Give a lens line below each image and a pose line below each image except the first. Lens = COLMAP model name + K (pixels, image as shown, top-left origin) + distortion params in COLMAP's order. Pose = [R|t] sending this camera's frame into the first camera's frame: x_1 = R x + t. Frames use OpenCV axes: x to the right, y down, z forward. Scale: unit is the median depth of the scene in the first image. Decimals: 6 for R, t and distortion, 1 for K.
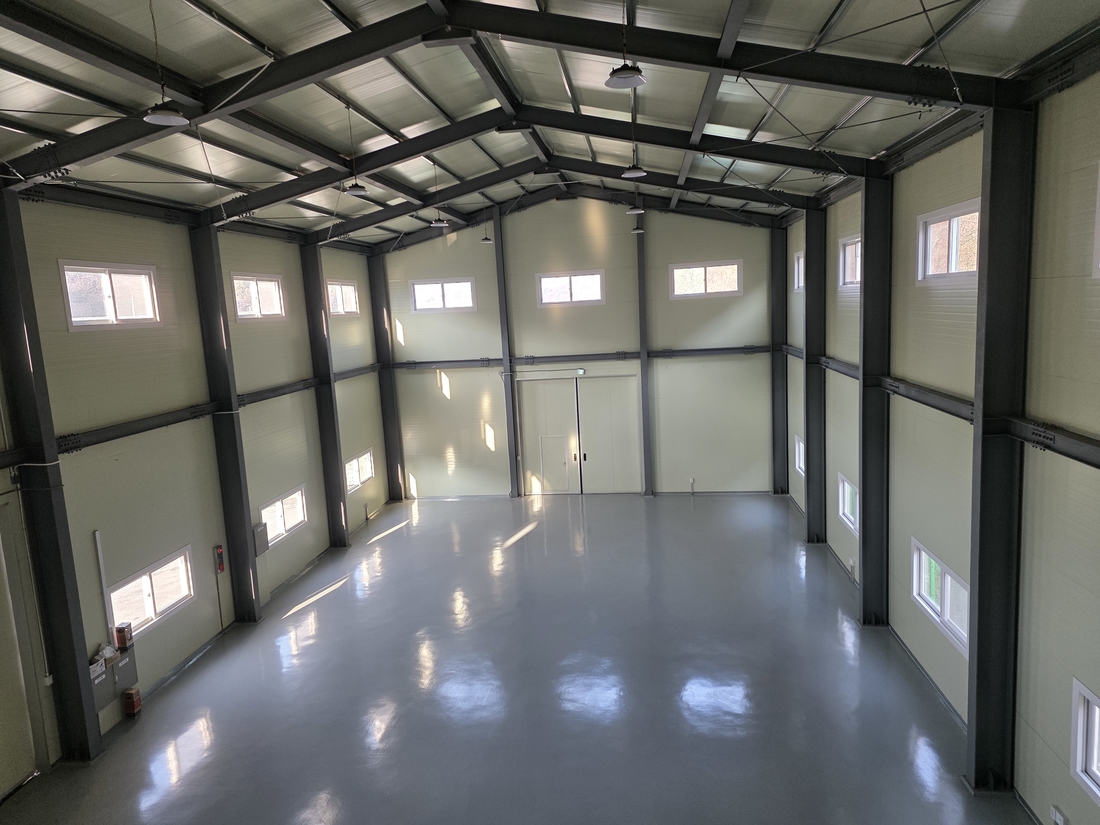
lens RADIAL K [[705.0, 0, 549.0], [0, 705.0, 405.9], [0, 0, 1]] dist [0.054411, -0.002483]
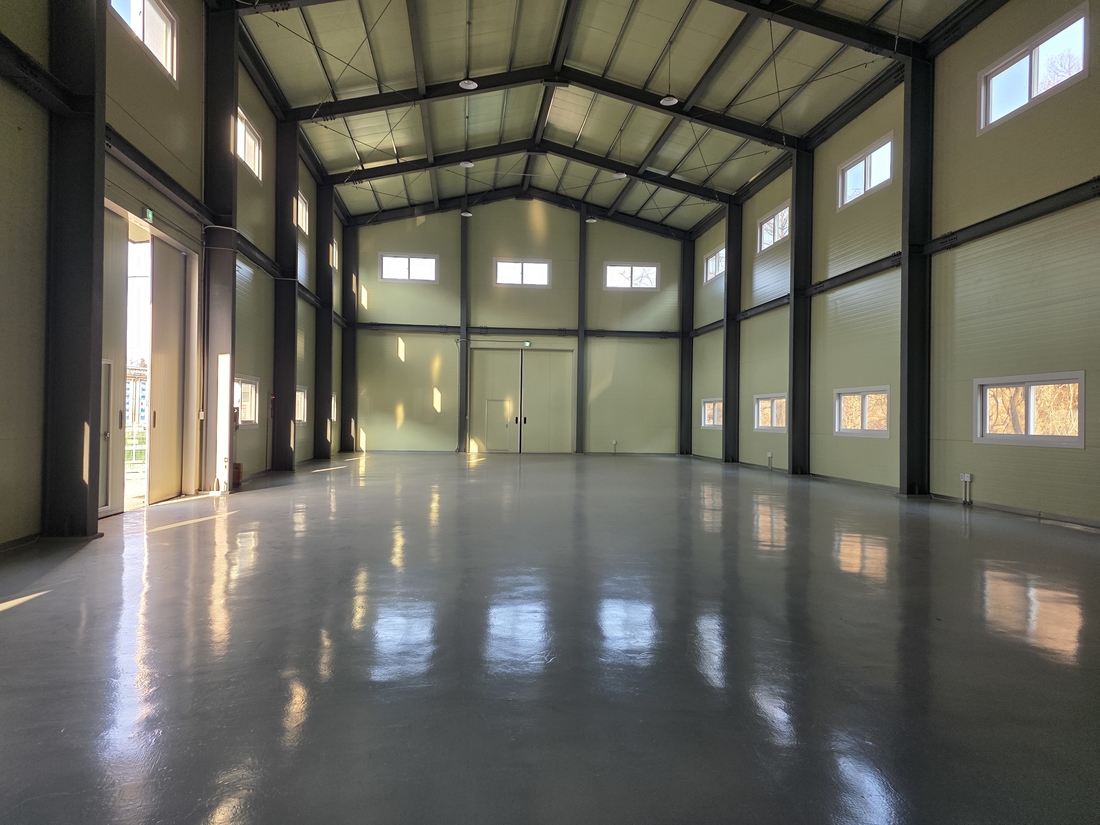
lens RADIAL K [[705.0, 0, 549.0], [0, 705.0, 405.9], [0, 0, 1]] dist [0.054411, -0.002483]
pose [[0.963609, 0.073100, 0.257126, -0.210343], [-0.028676, 0.984601, -0.172450, 0.250790], [-0.265773, 0.158801, 0.950866, -0.099801]]
